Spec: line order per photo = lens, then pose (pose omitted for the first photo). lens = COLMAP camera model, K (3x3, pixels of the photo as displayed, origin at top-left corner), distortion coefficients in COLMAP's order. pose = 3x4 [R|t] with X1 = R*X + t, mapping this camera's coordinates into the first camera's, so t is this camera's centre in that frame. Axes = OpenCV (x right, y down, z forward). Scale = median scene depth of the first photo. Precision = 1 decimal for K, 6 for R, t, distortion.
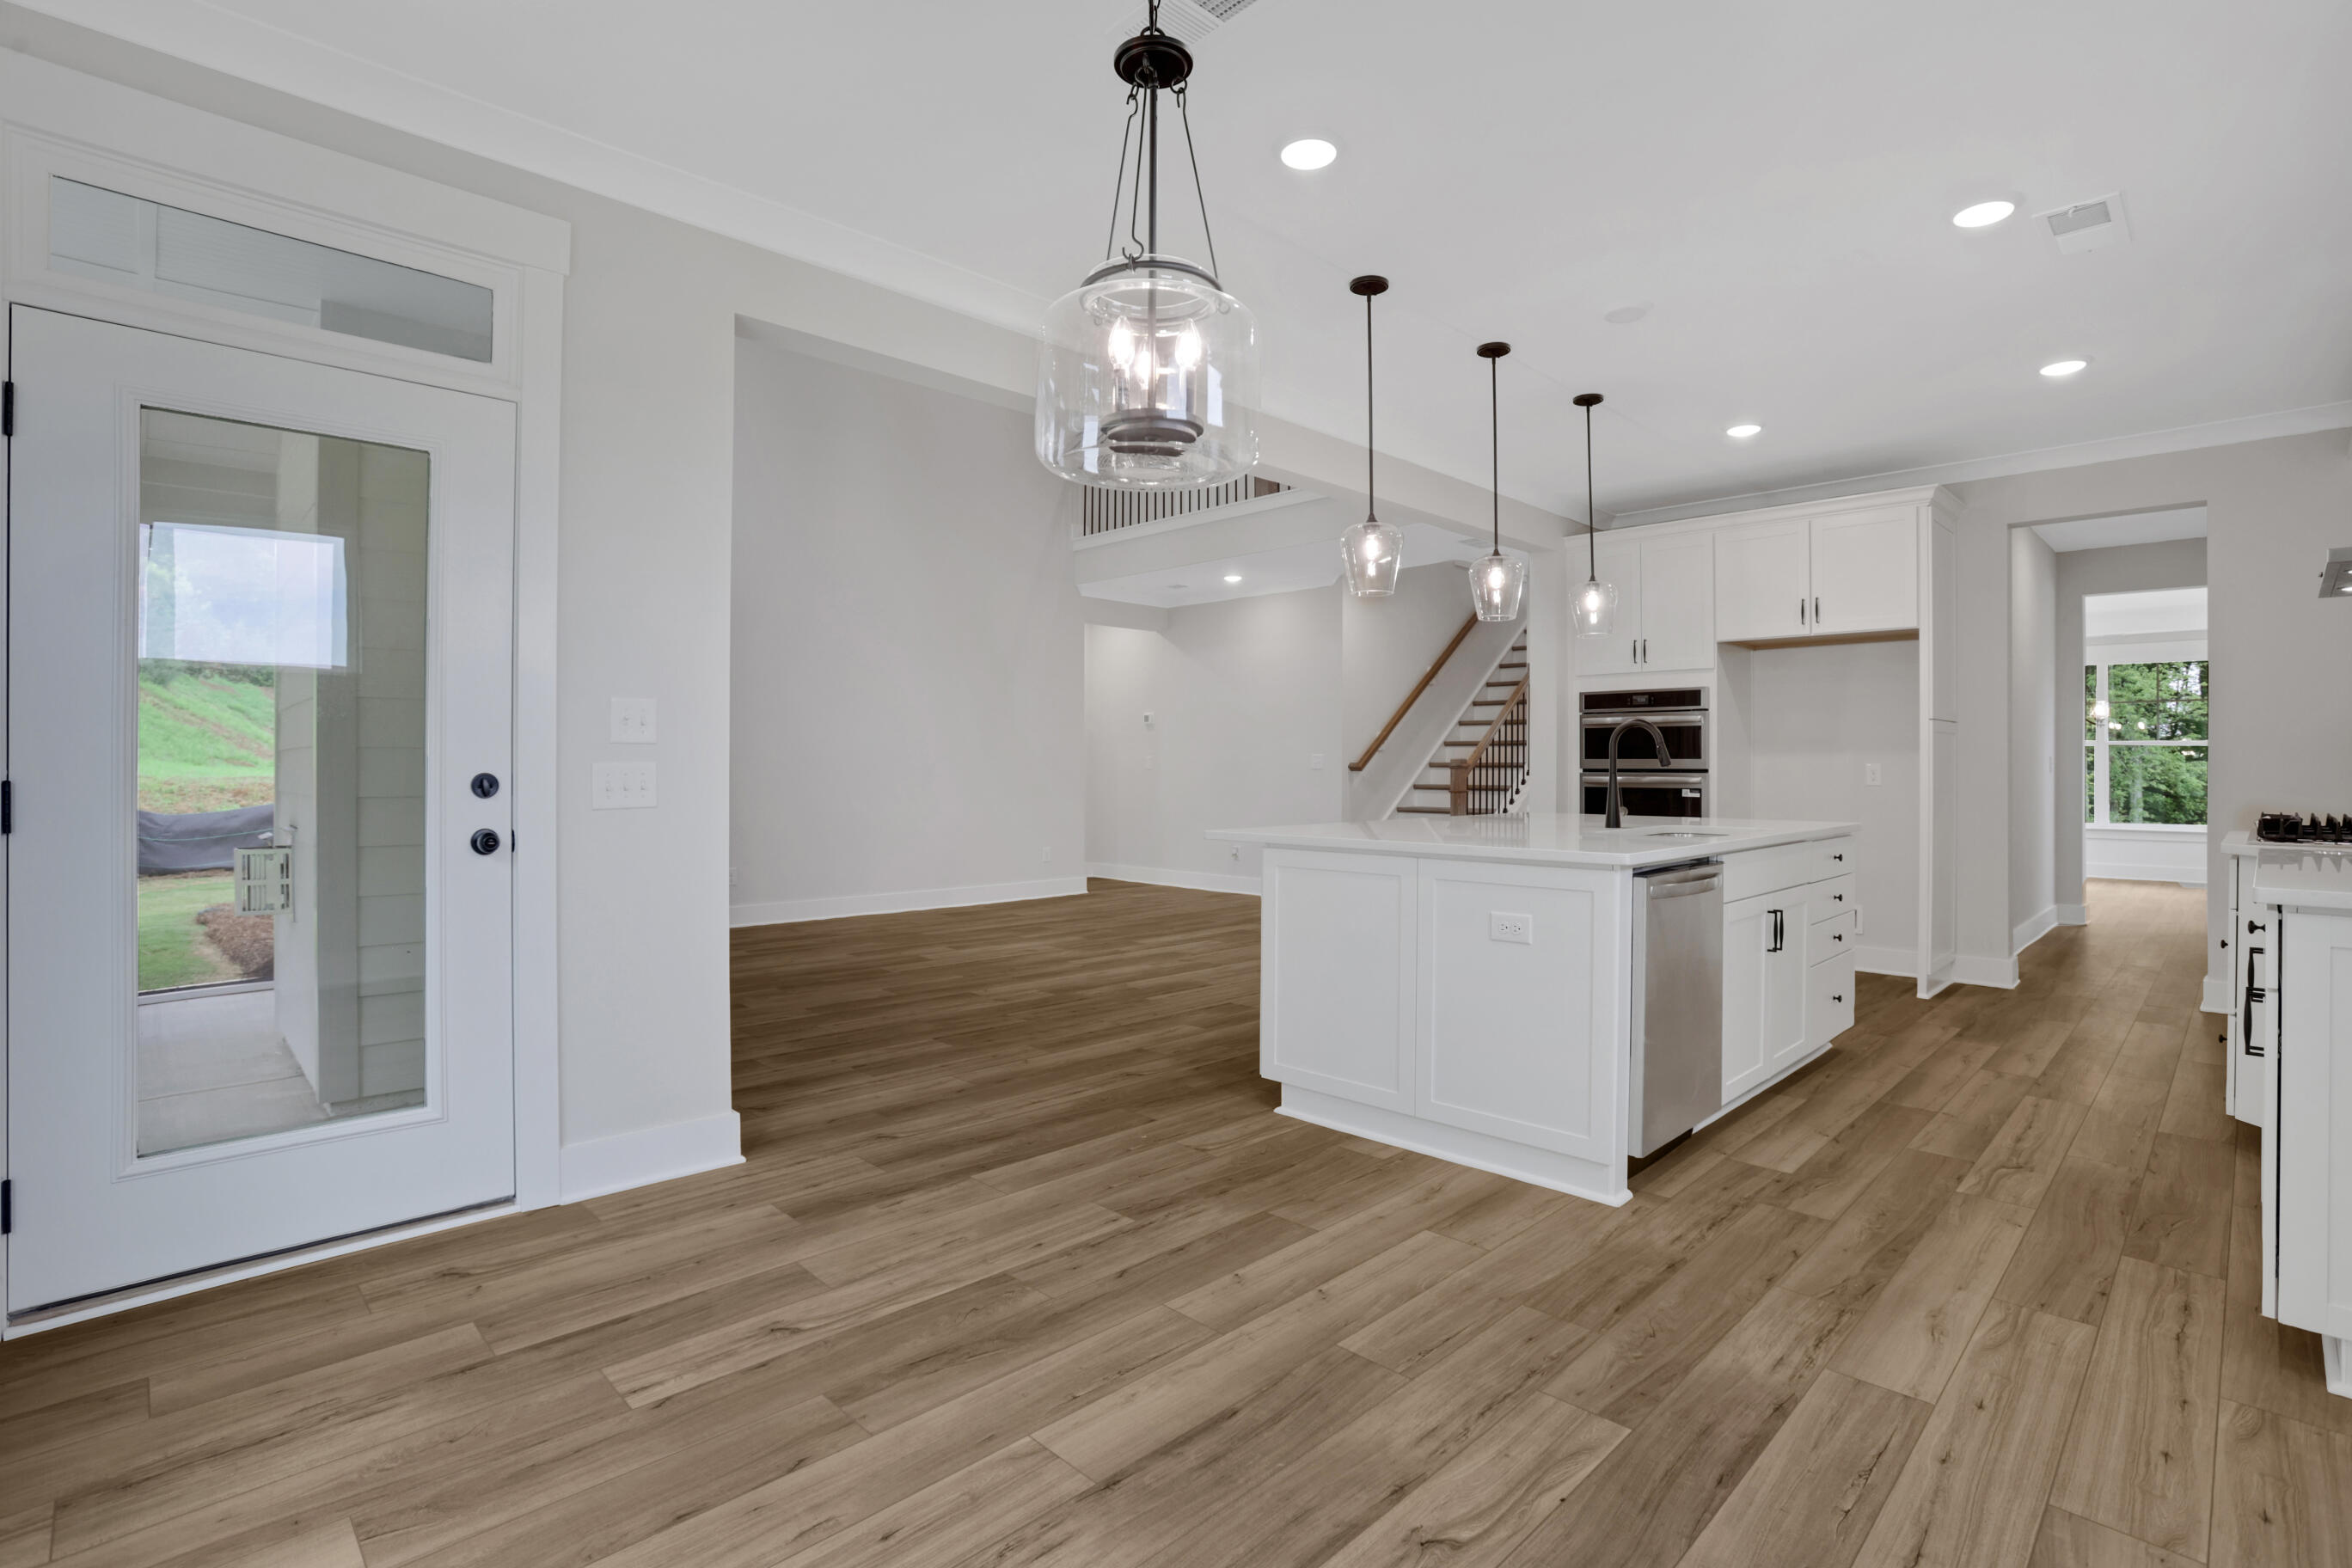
lens RADIAL K [[1114.3, 0, 1156.4], [0, 1114.3, 763.3], [0, 0, 1]] dist [-0.061153, 0.022603]
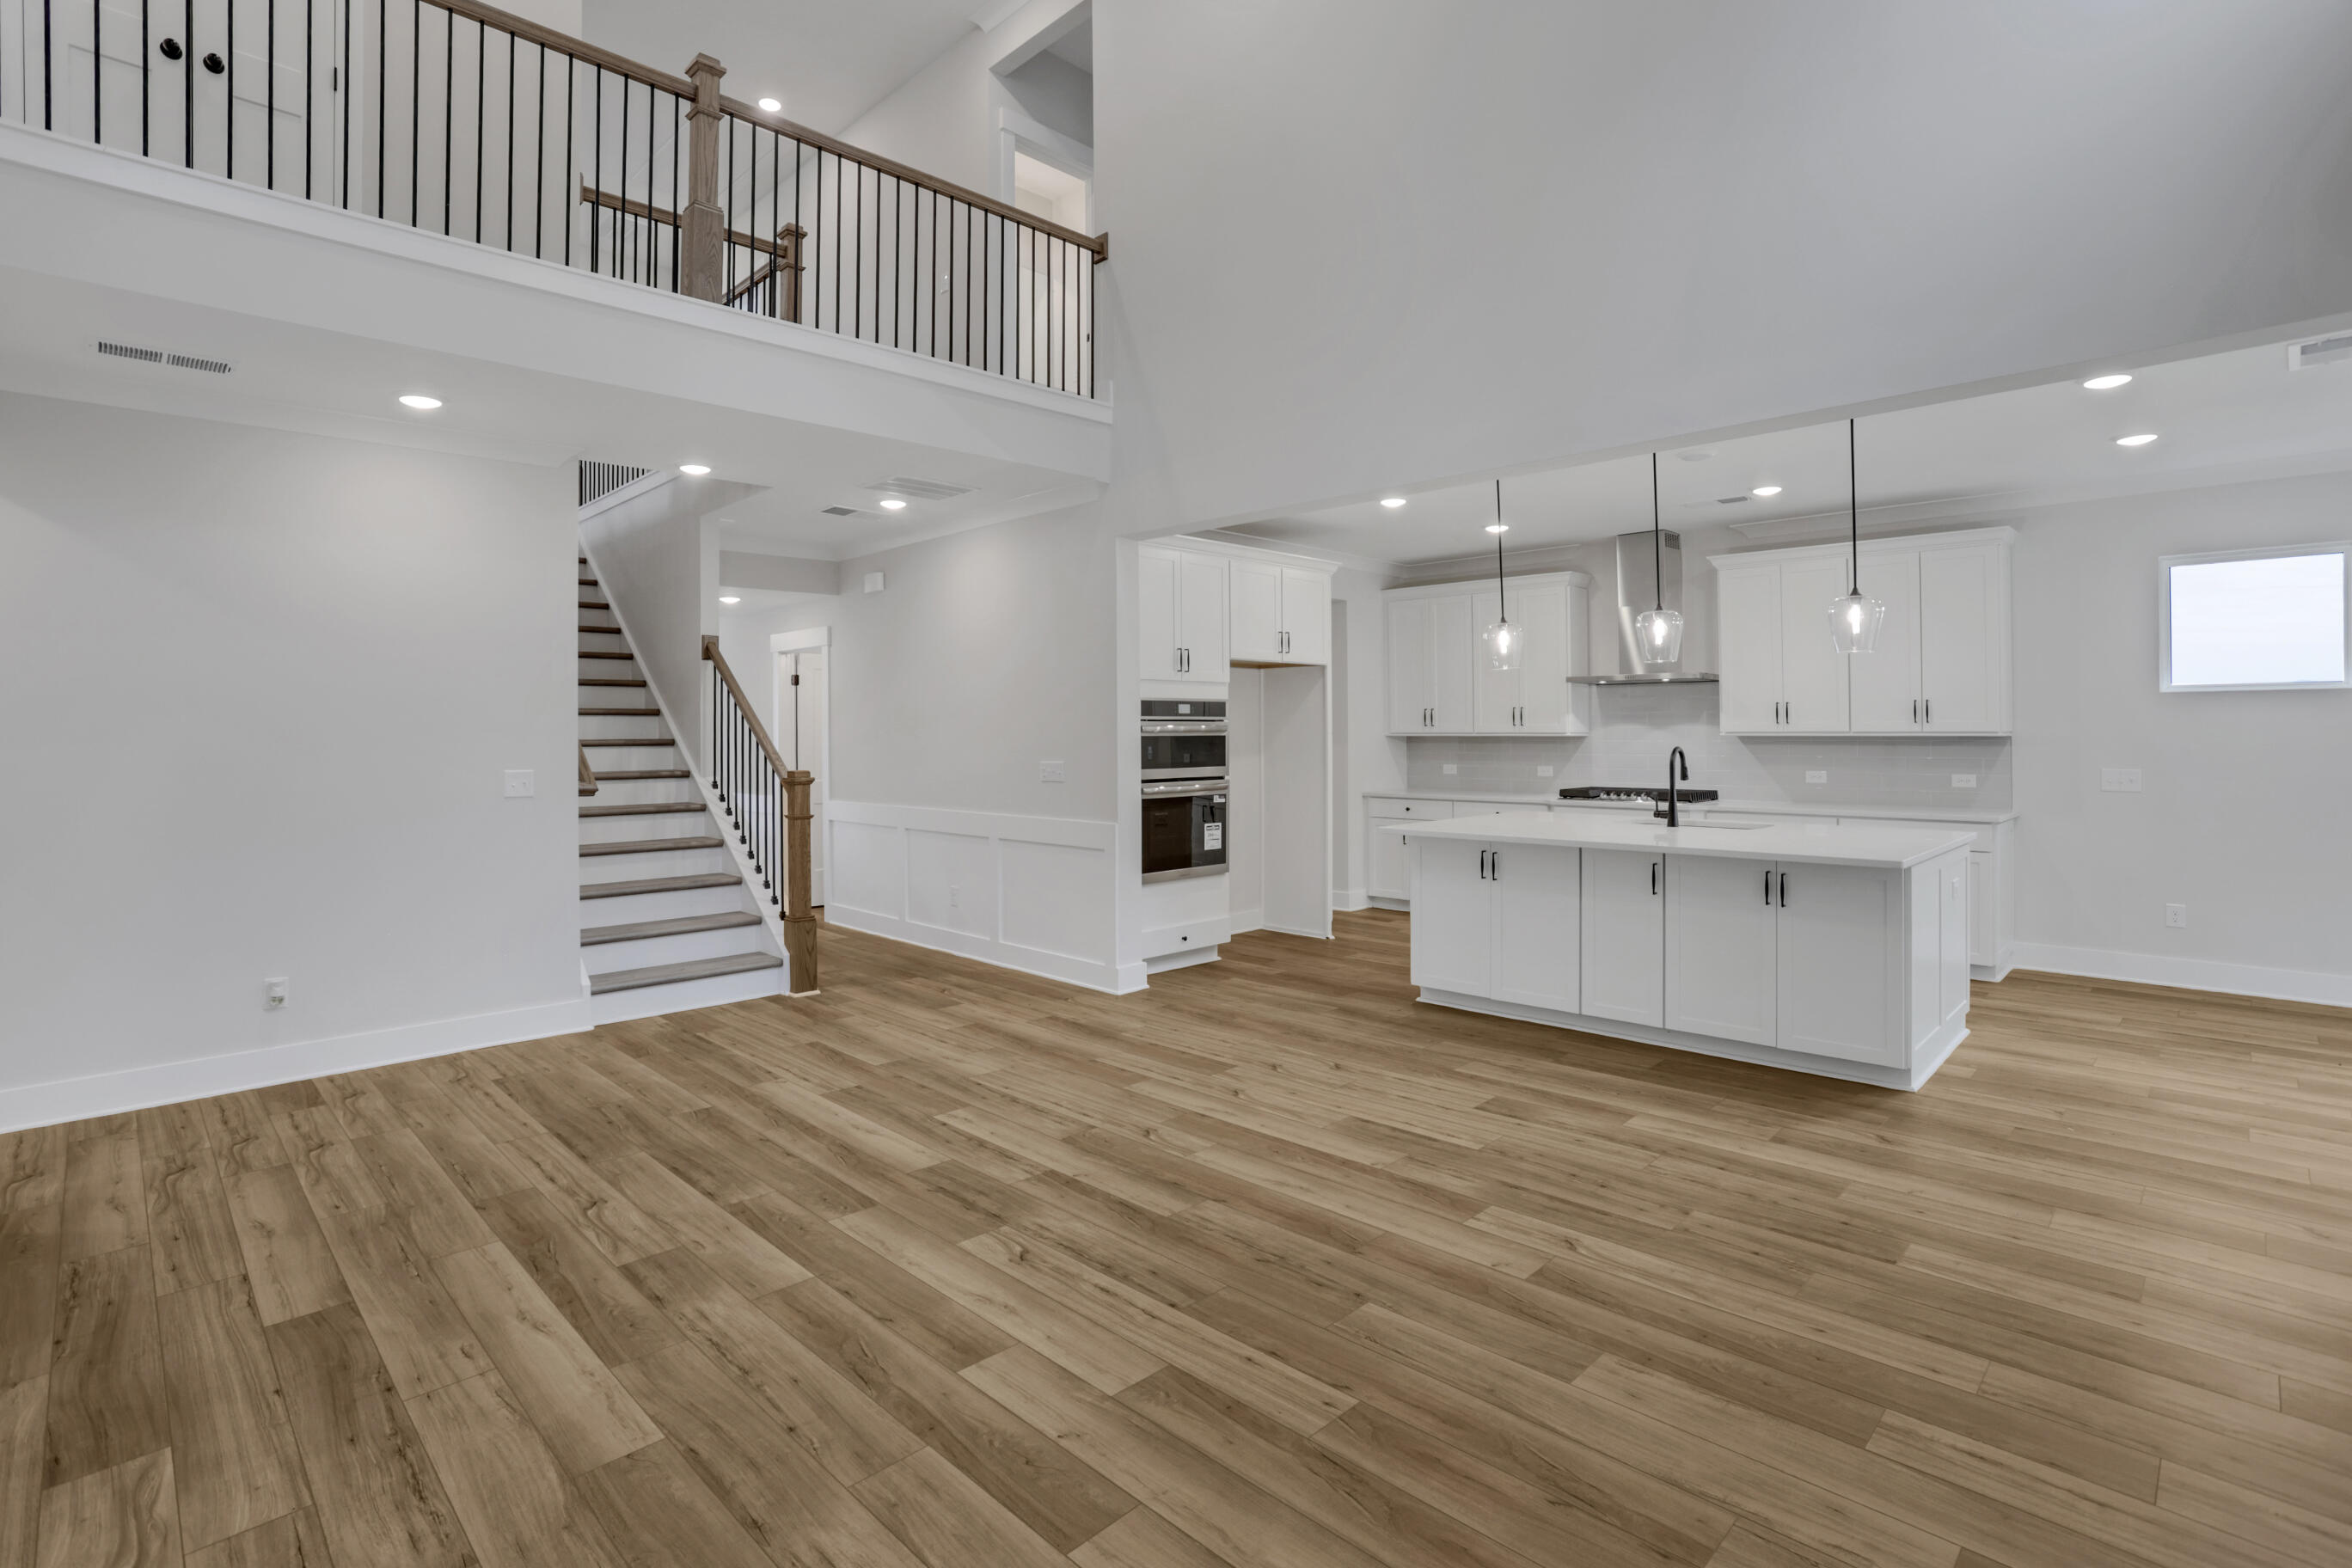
lens RADIAL K [[1114.3, 0, 1186.6], [0, 1114.3, 726.2], [0, 0, 1]] dist [-0.061153, 0.022603]
pose [[-0.021860, 0.006248, 0.999742, -1.456083], [0.003161, 0.999976, -0.006180, -0.090348], [-0.999756, 0.003025, -0.021879, 2.572880]]
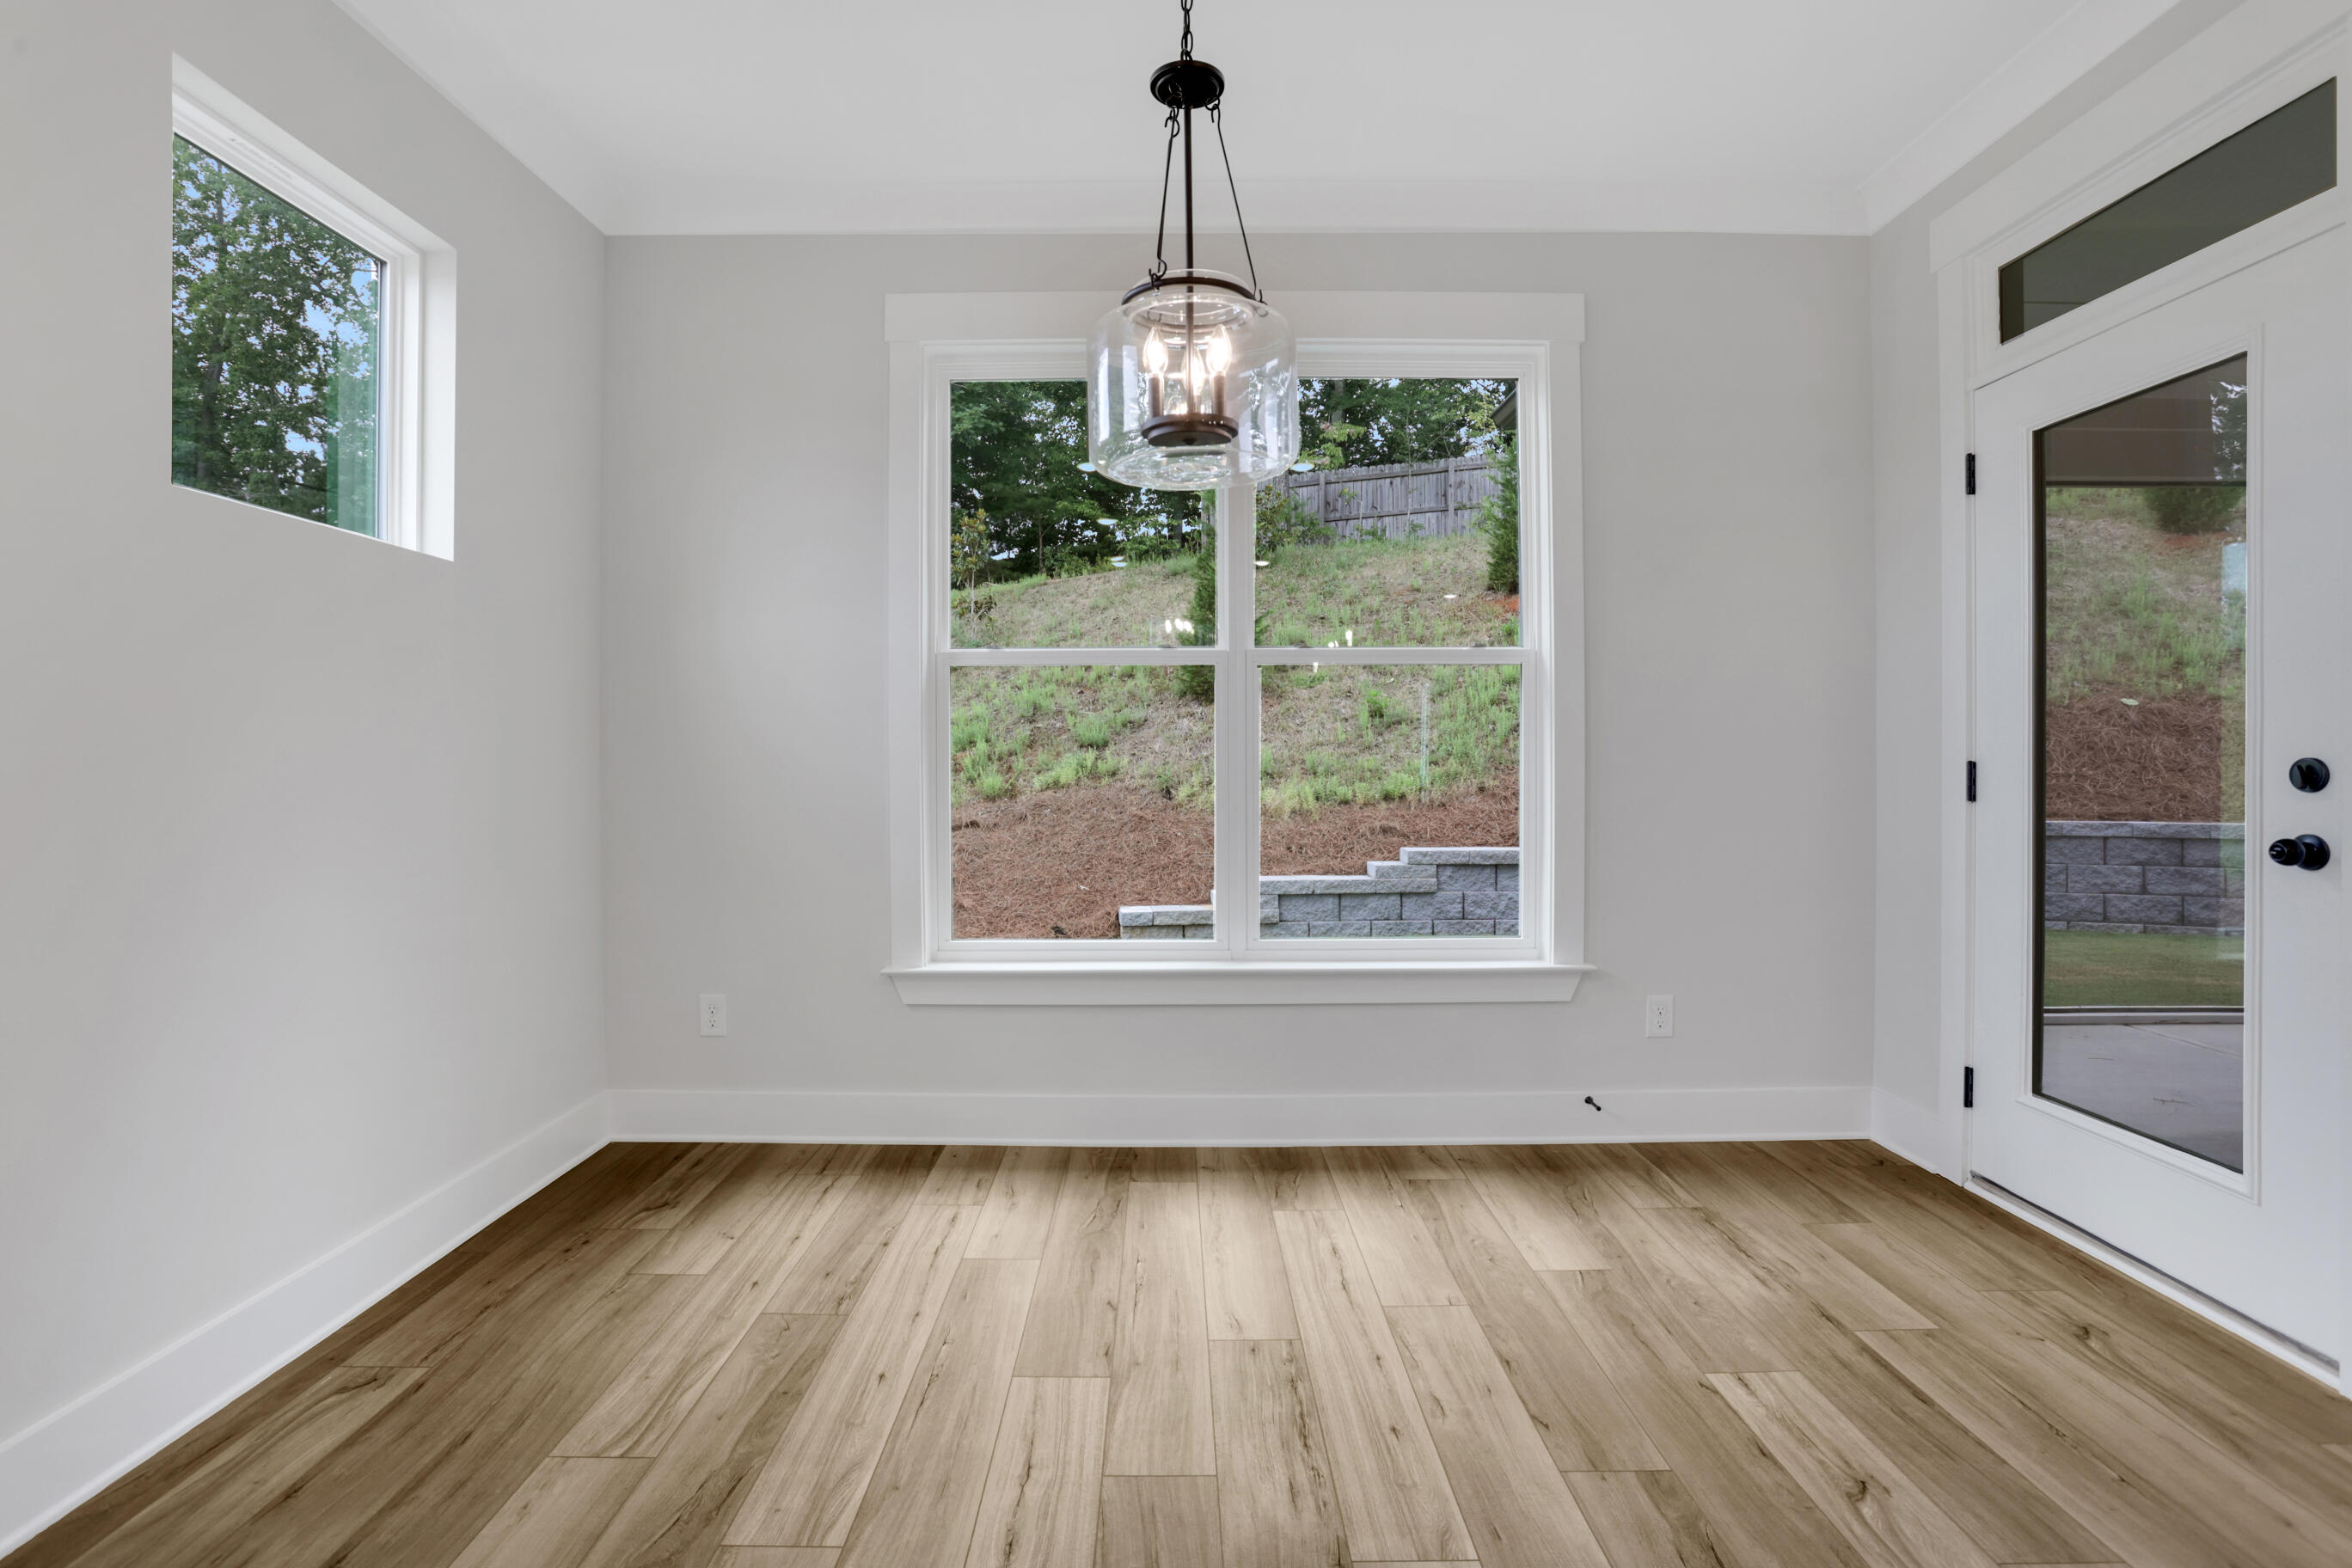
lens RADIAL K [[1114.3, 0, 1173.5], [0, 1114.3, 783.4], [0, 0, 1]] dist [-0.061153, 0.022603]
pose [[-0.693424, 0.019838, -0.720256, 0.453557], [0.002807, 0.999688, 0.024832, 0.006905], [0.720524, 0.015197, -0.693263, 1.020057]]
